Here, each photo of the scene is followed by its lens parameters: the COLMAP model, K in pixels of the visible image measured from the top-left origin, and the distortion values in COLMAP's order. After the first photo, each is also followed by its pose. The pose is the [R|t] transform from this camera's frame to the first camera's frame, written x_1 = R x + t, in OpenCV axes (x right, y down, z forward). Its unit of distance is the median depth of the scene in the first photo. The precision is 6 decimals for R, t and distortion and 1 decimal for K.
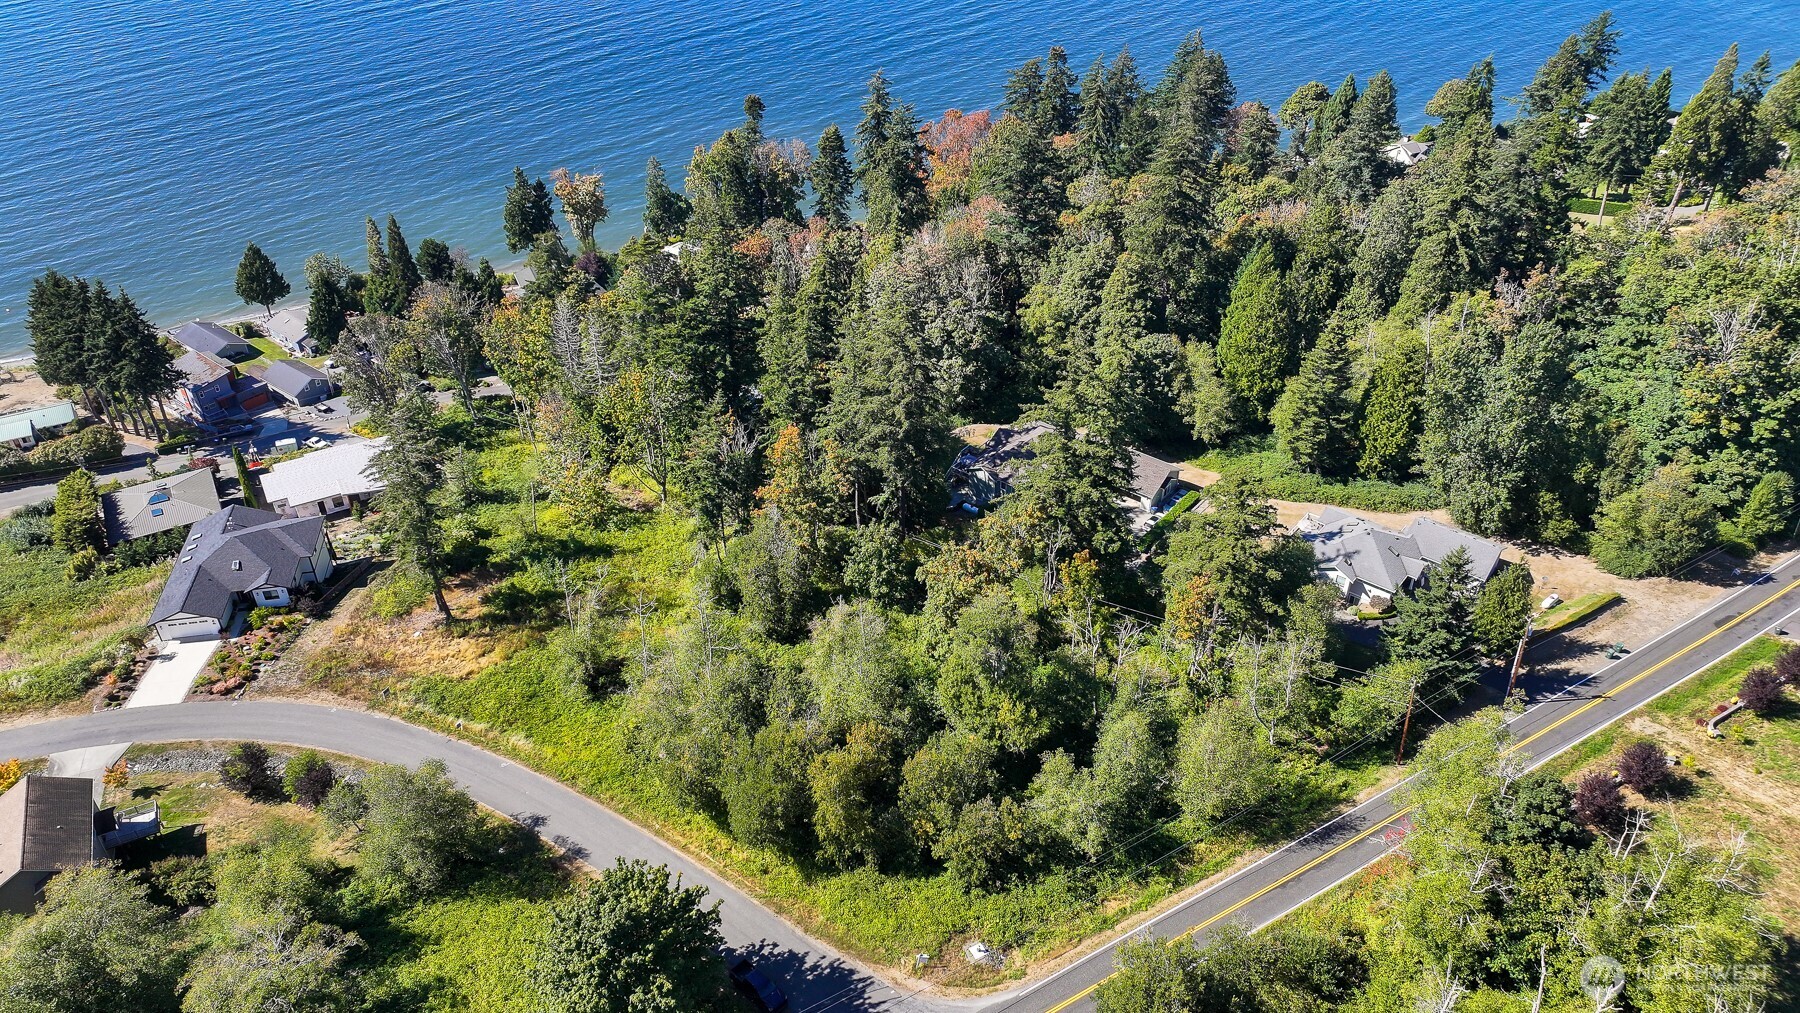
lens RADIAL K [[1264.5, 0, 908.8], [0, 1264.5, 497.8], [0, 0, 1]] dist [0.000788, 0.016114]
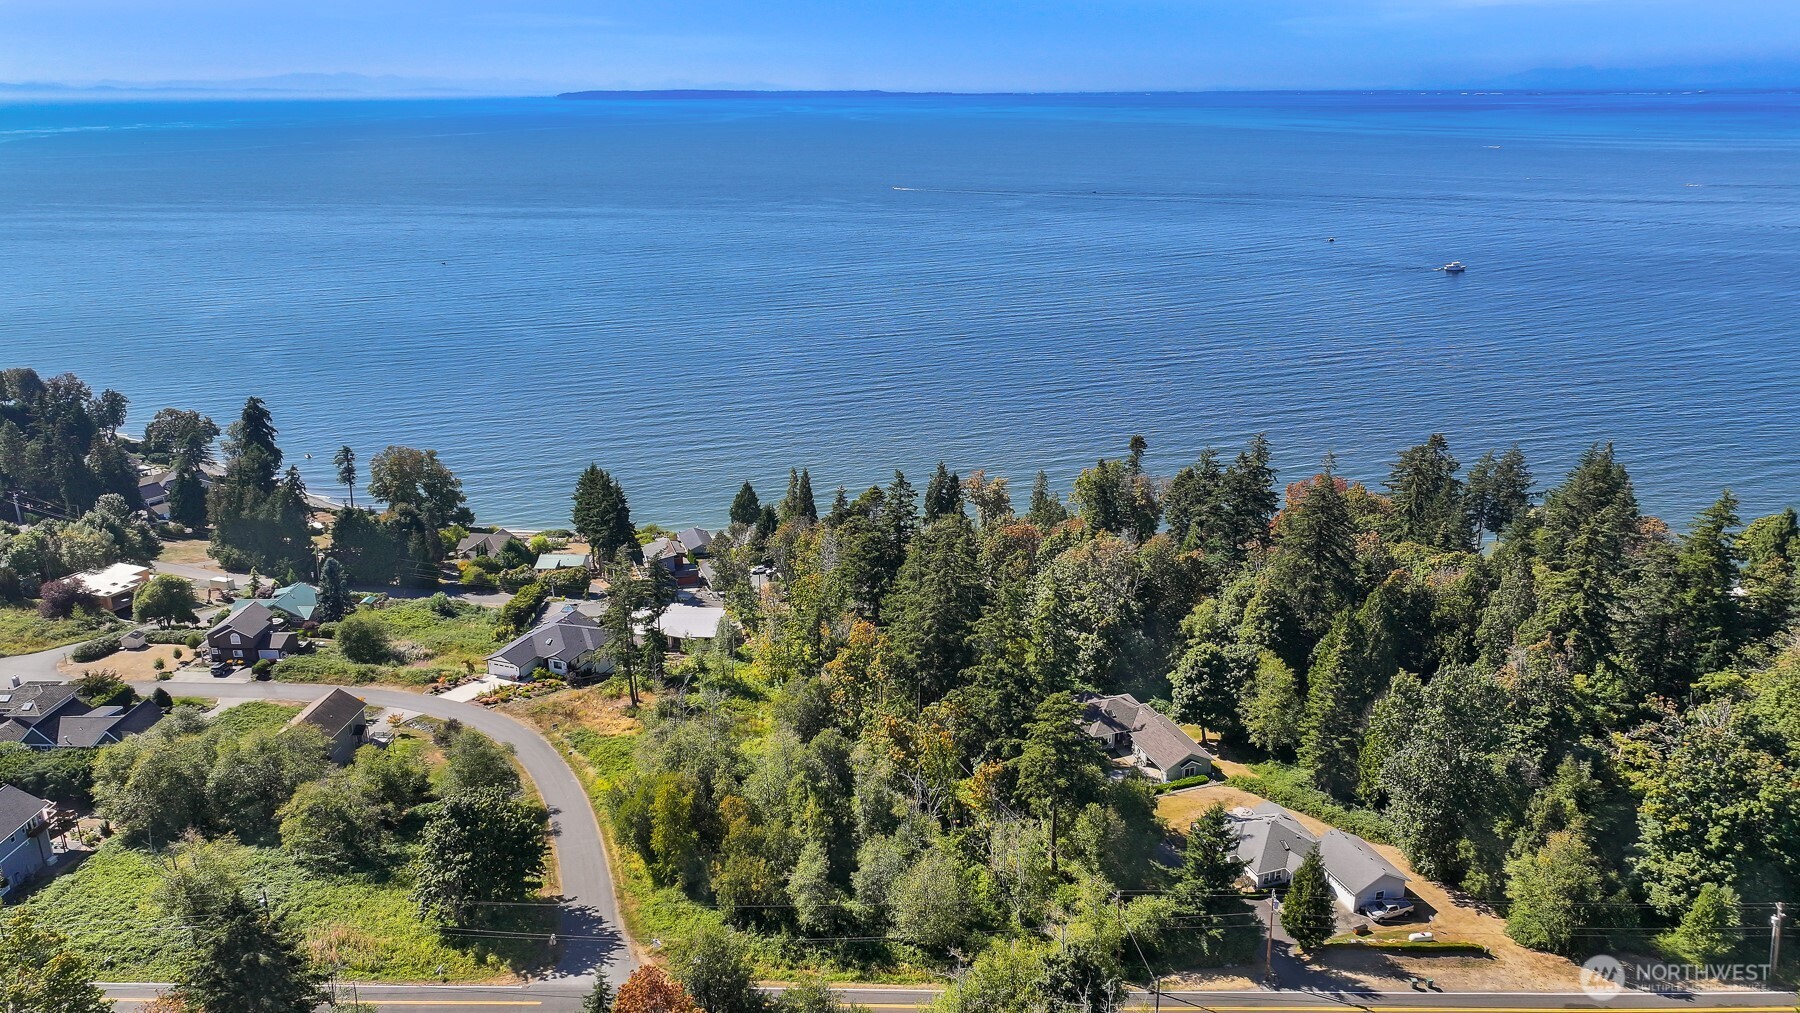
lens RADIAL K [[1264.5, 0, 908.8], [0, 1264.5, 497.8], [0, 0, 1]] dist [0.000788, 0.016114]
pose [[0.846702, 0.157810, -0.508126, 0.792921], [-0.296191, 0.933146, -0.203740, 0.104231], [0.442003, 0.323009, 0.836838, -0.162919]]
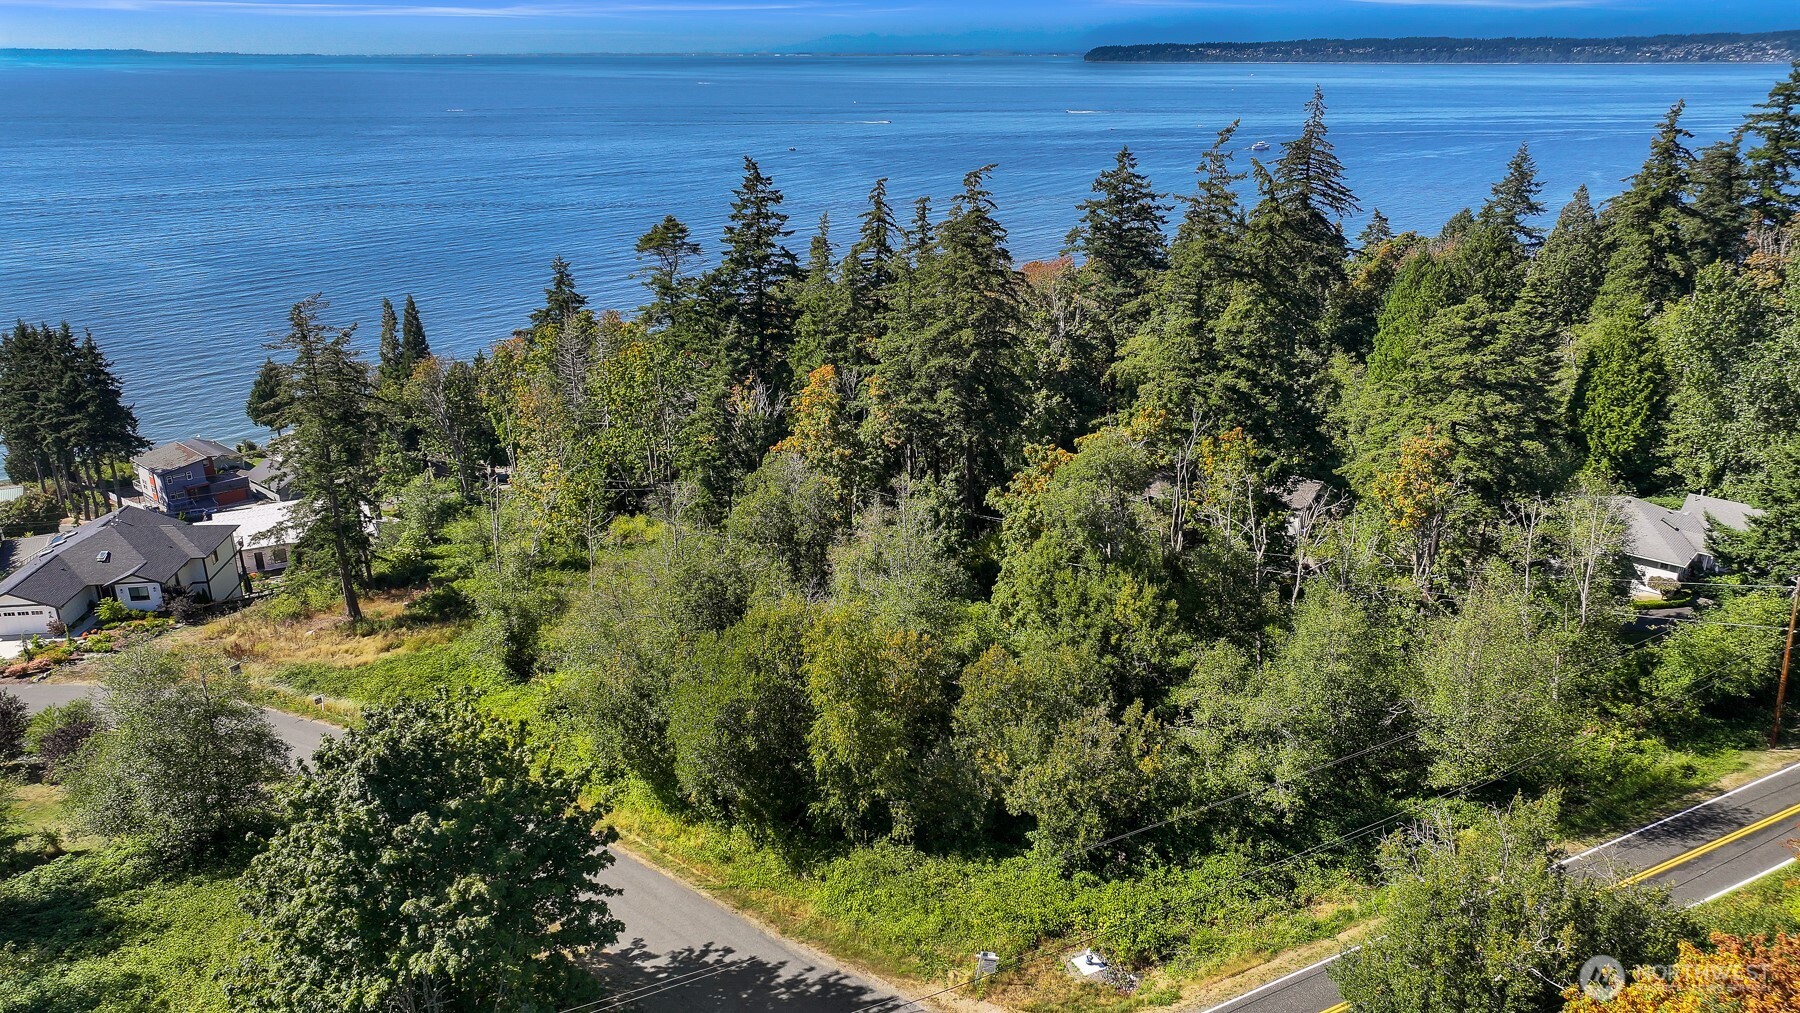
lens RADIAL K [[1264.5, 0, 908.8], [0, 1264.5, 497.8], [0, 0, 1]] dist [0.000788, 0.016114]
pose [[0.998085, 0.014899, -0.060042, 0.006229], [-0.029933, 0.965697, -0.257942, 0.288072], [0.054140, 0.259246, 0.964293, 0.386364]]
